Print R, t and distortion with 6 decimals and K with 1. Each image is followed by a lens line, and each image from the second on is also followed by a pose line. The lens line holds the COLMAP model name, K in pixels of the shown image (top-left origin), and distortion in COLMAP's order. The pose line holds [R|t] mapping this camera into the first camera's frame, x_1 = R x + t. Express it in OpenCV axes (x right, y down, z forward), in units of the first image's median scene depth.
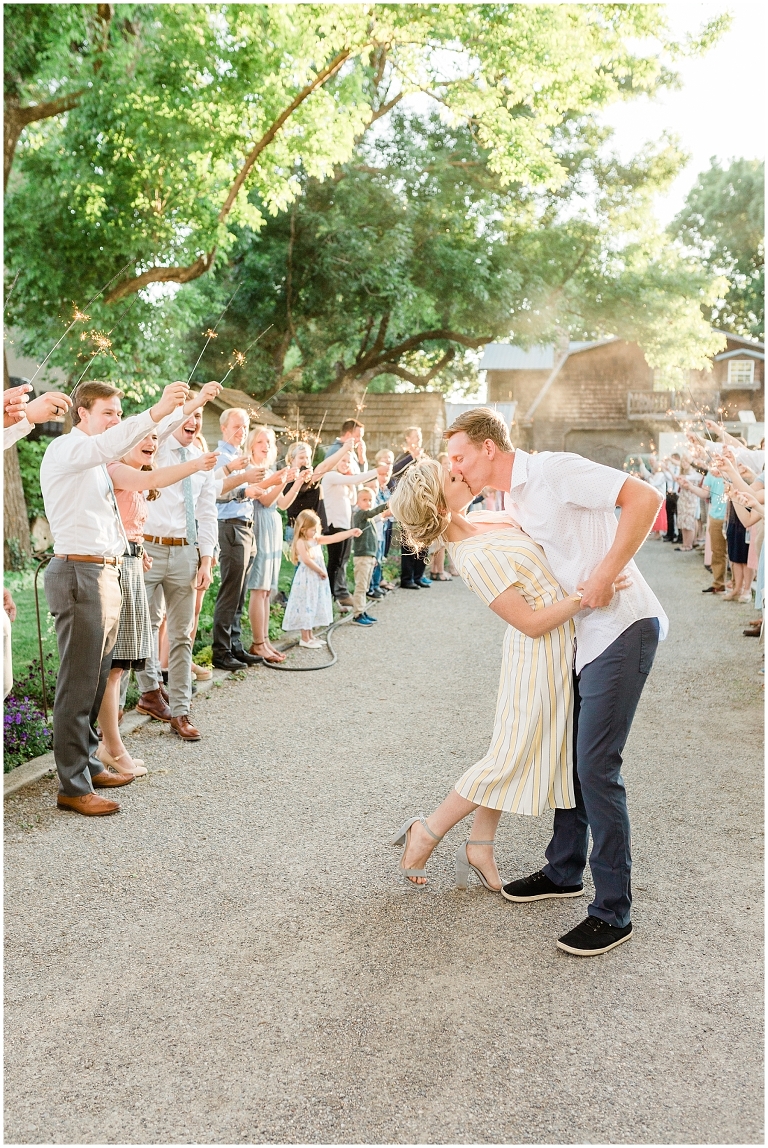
lens RADIAL K [[1670.9, 0, 384.0], [0, 1670.9, 574.0], [0, 0, 1]] dist [0.024726, -0.024104]
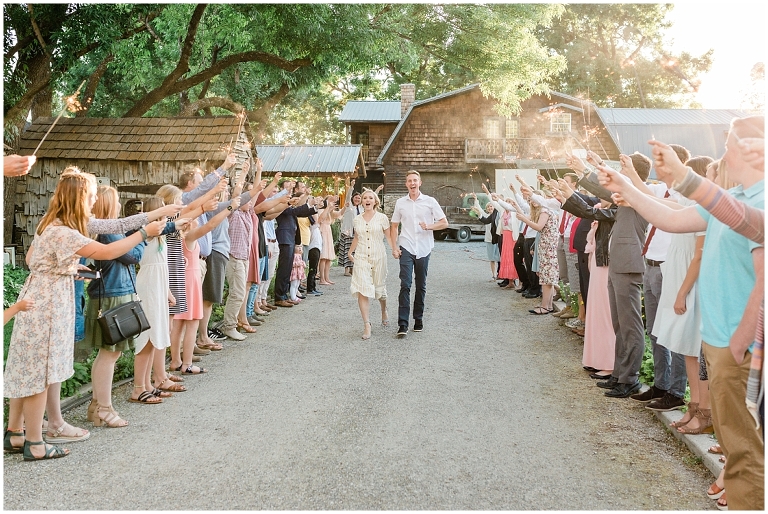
lens RADIAL K [[1117.8, 0, 384.0], [0, 1117.8, 257.0], [0, 0, 1]] dist [0.024726, -0.024104]
pose [[0.997629, -0.005568, 0.068597, 0.054457], [0.006695, 0.999846, -0.016207, -0.021697], [-0.068497, 0.016628, 0.997513, 0.345289]]
